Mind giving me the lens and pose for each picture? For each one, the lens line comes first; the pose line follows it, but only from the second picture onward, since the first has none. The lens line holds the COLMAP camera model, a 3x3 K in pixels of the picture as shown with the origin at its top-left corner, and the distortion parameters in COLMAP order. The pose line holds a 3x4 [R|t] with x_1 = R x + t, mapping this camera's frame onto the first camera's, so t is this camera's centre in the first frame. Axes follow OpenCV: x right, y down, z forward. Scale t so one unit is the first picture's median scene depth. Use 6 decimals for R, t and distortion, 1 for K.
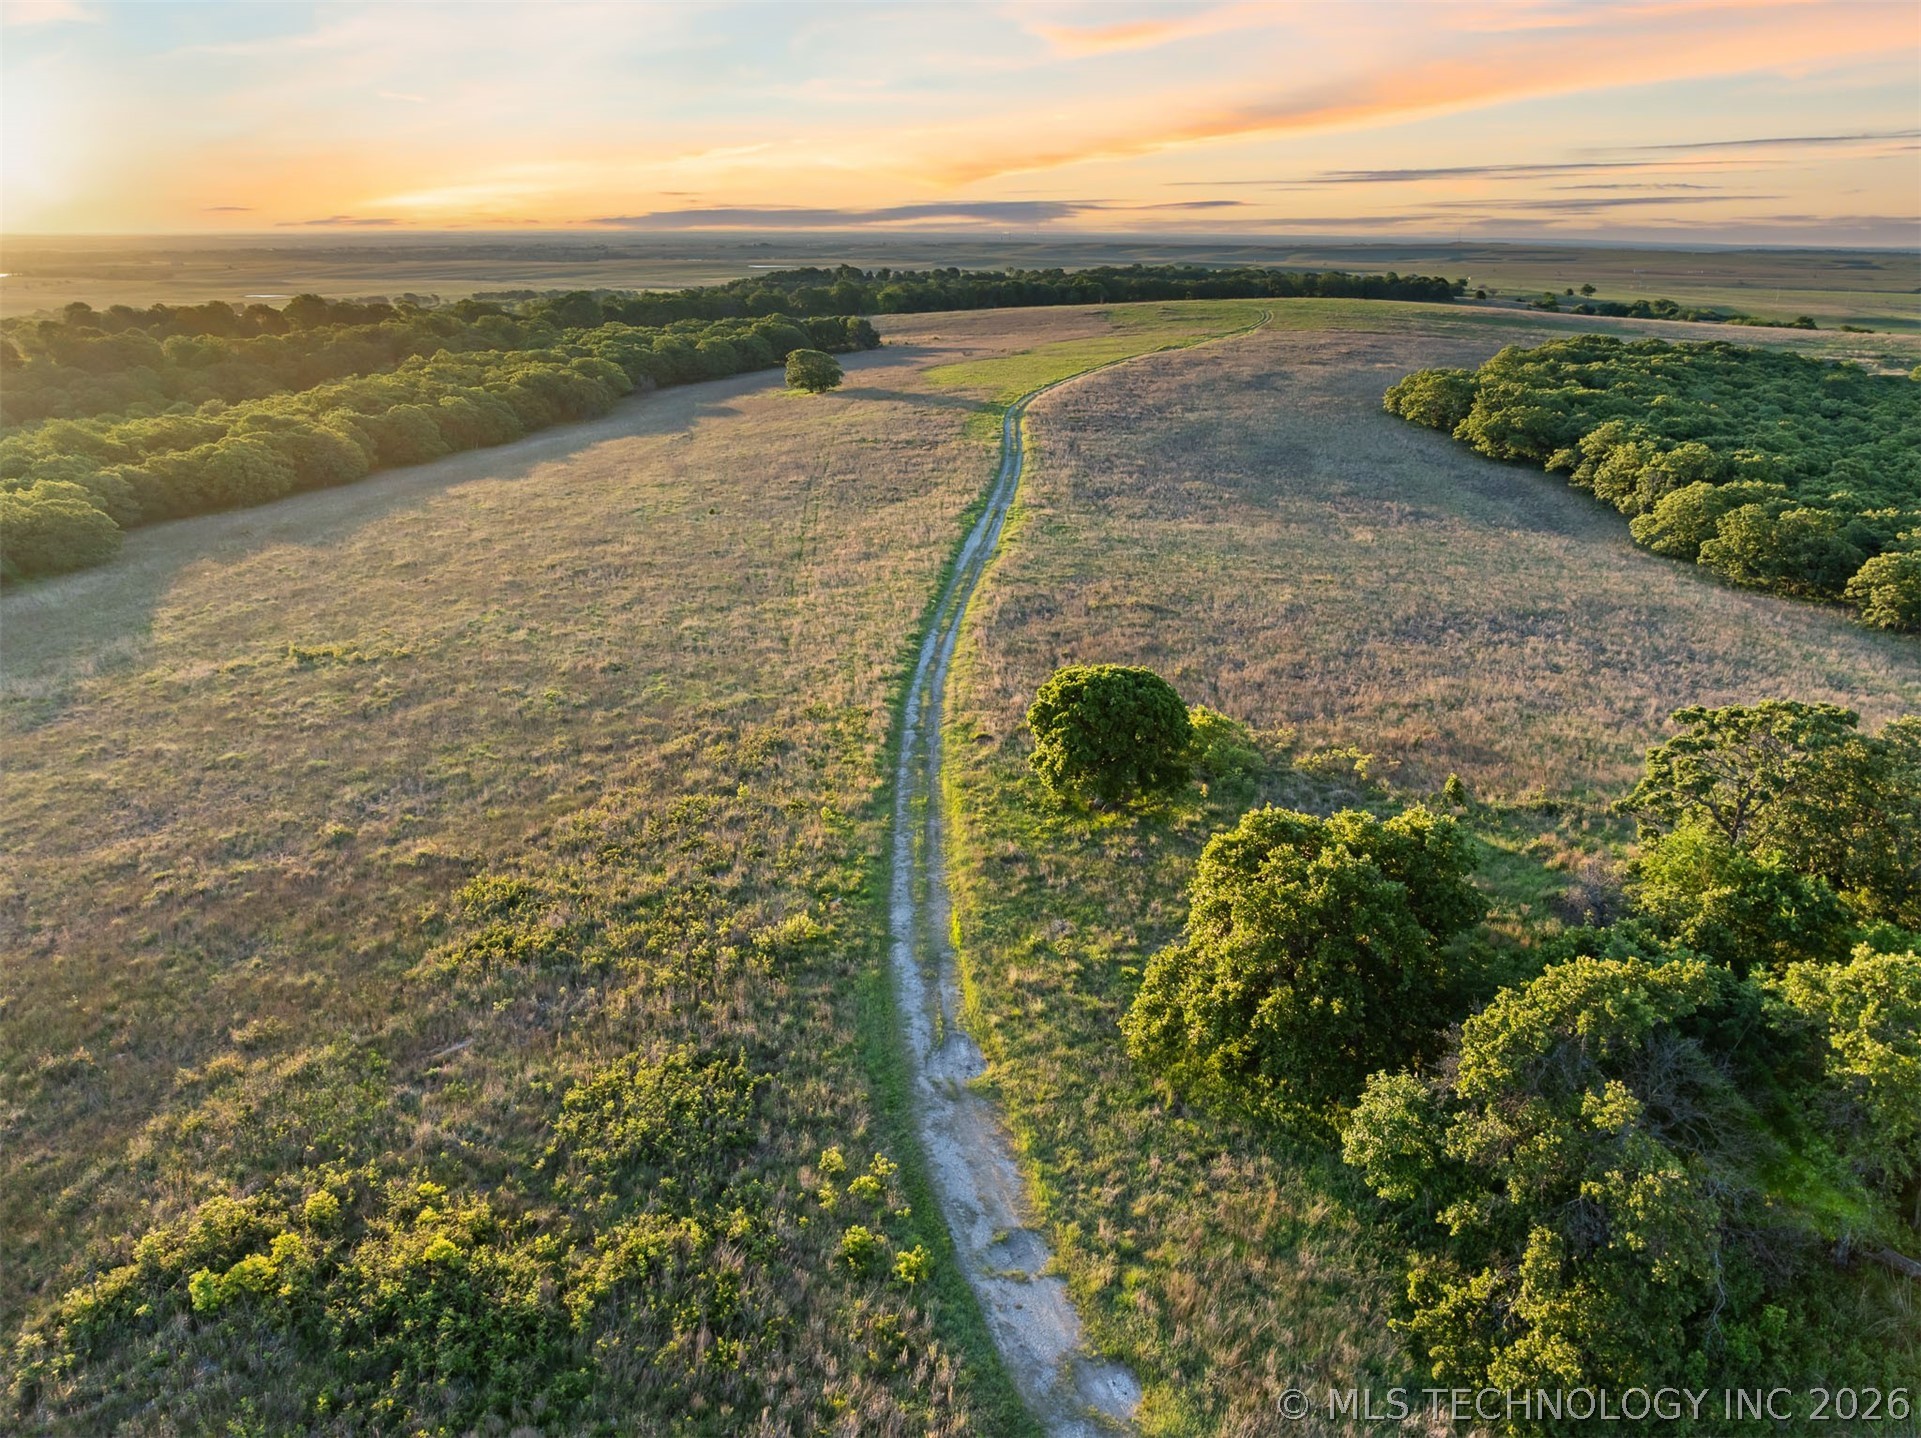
lens RADIAL K [[1330.8, 0, 968.6], [0, 1330.8, 718.0], [0, 0, 1]] dist [-0.034300, 0.002131]
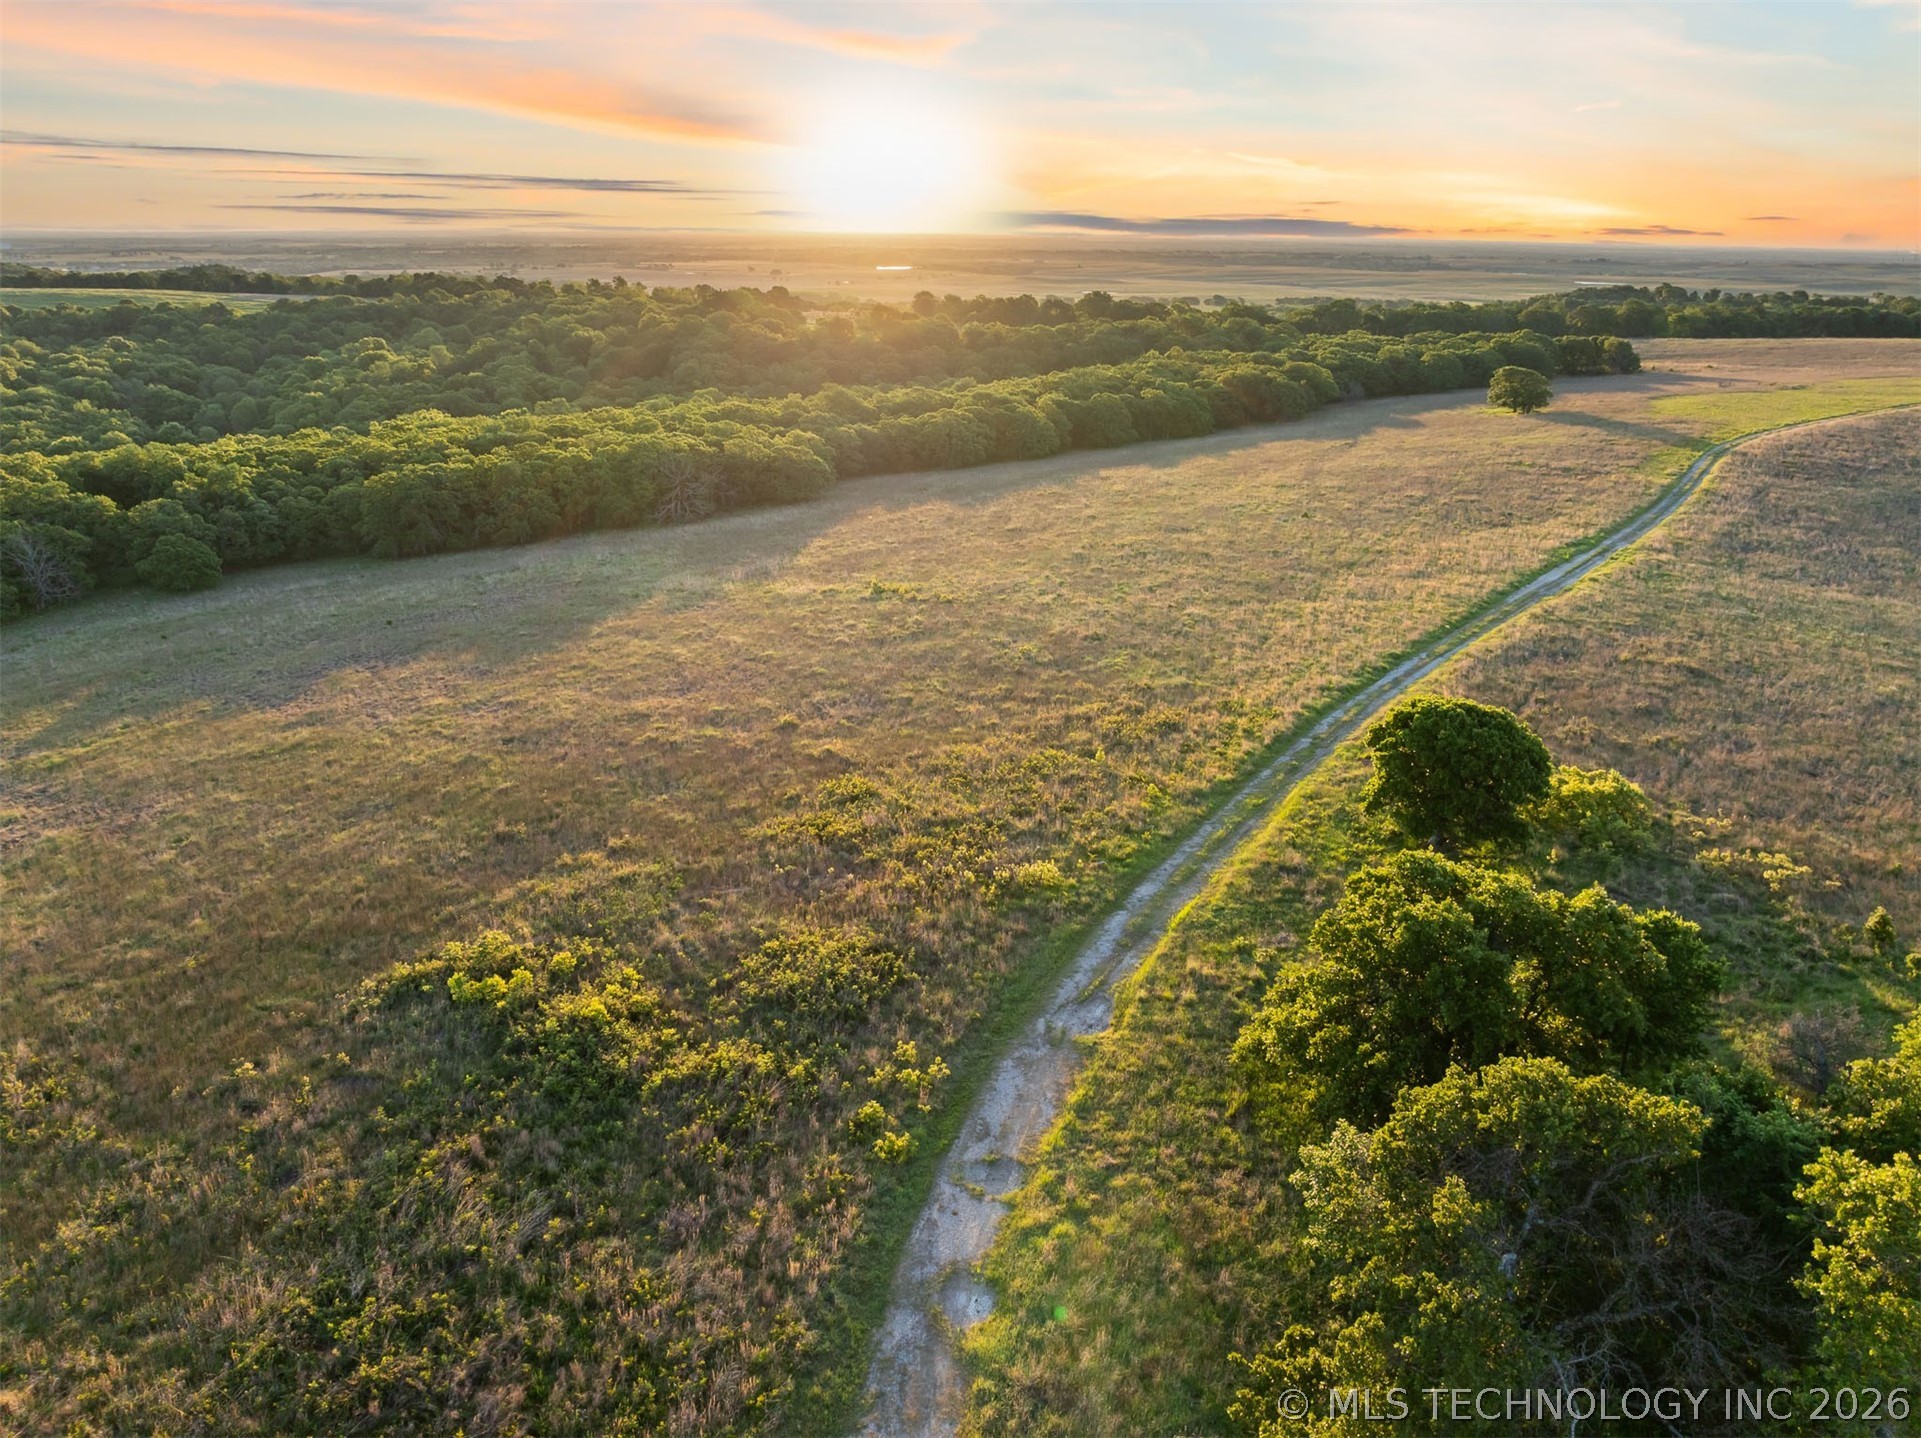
lens RADIAL K [[1330.8, 0, 968.6], [0, 1330.8, 718.0], [0, 0, 1]] dist [-0.034300, 0.002131]
pose [[0.848492, 0.184910, -0.495853, 0.294111], [-0.187842, 0.981192, 0.044468, -0.003038], [0.494749, 0.055411, 0.867267, 0.021076]]
